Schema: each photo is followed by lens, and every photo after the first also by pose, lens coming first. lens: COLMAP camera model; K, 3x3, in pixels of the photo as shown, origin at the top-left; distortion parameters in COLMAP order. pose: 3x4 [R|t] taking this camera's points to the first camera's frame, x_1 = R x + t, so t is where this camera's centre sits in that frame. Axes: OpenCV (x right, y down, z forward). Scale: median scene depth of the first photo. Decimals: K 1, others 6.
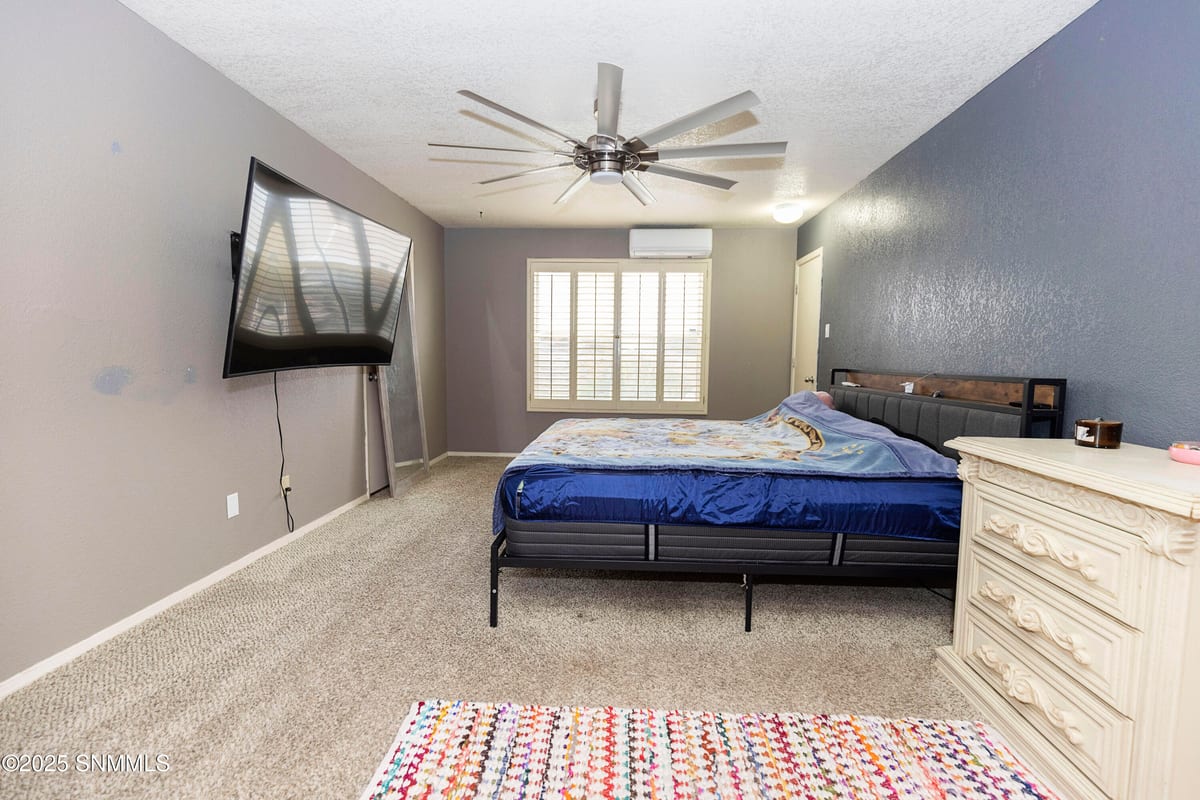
lens RADIAL K [[537.8, 0, 602.7], [0, 537.8, 406.5], [0, 0, 1]] dist [0.000417, -0.000043]
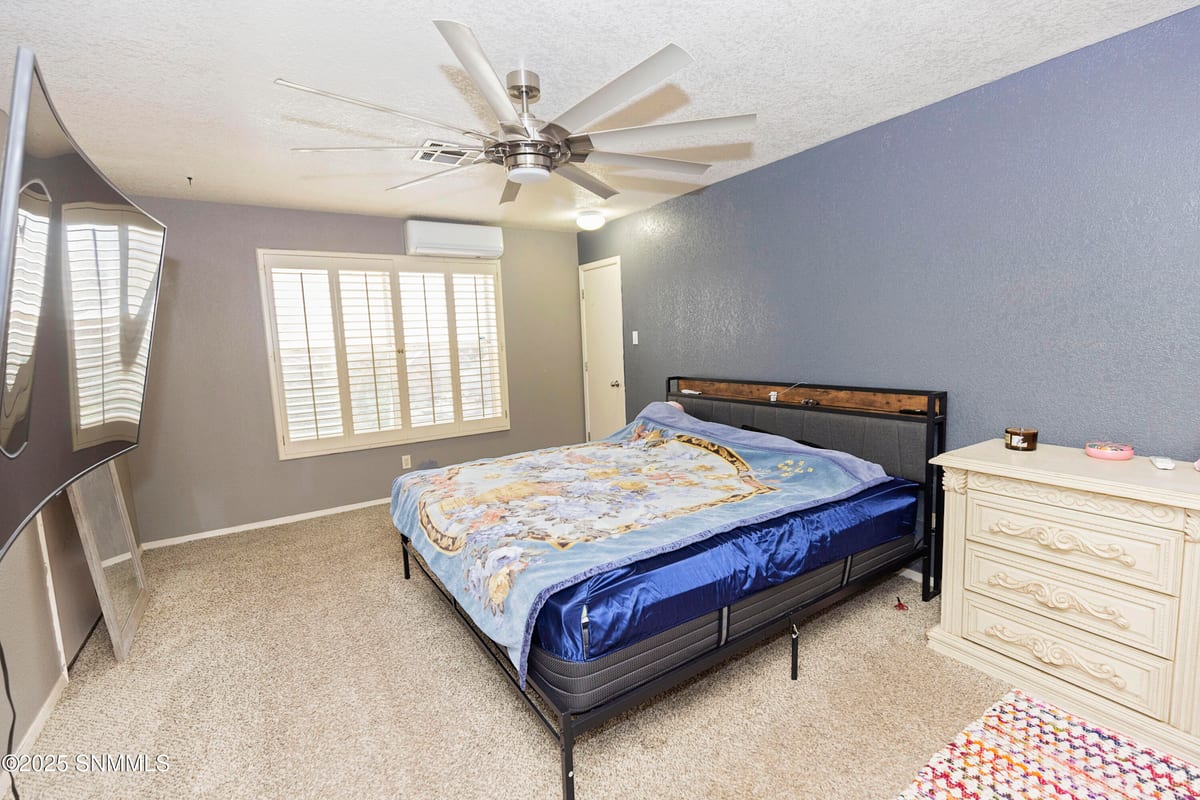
lens RADIAL K [[536.0, 0, 603.1], [0, 536.0, 399.6], [0, 0, 1]] dist [0.004316, -0.000187]
pose [[0.805914, -0.112987, 0.581151, -0.271499], [0.101400, 0.993458, 0.052531, -0.089498], [-0.583285, 0.016594, 0.812098, 0.211862]]
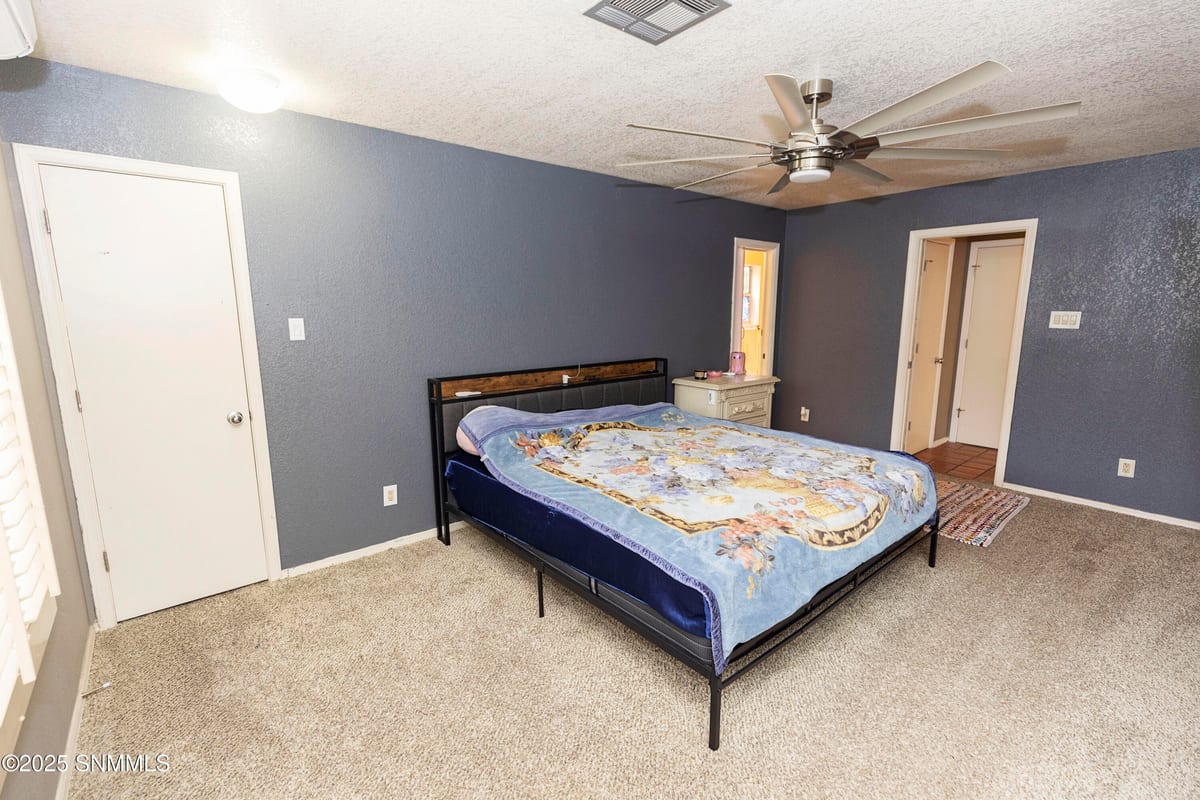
lens RADIAL K [[536.0, 0, 603.1], [0, 536.0, 399.6], [0, 0, 1]] dist [0.004316, -0.000187]
pose [[-0.683096, -0.134134, 0.717905, -0.293948], [0.062104, 0.968760, 0.240097, -0.207234], [-0.727683, 0.208595, -0.653426, 1.281450]]
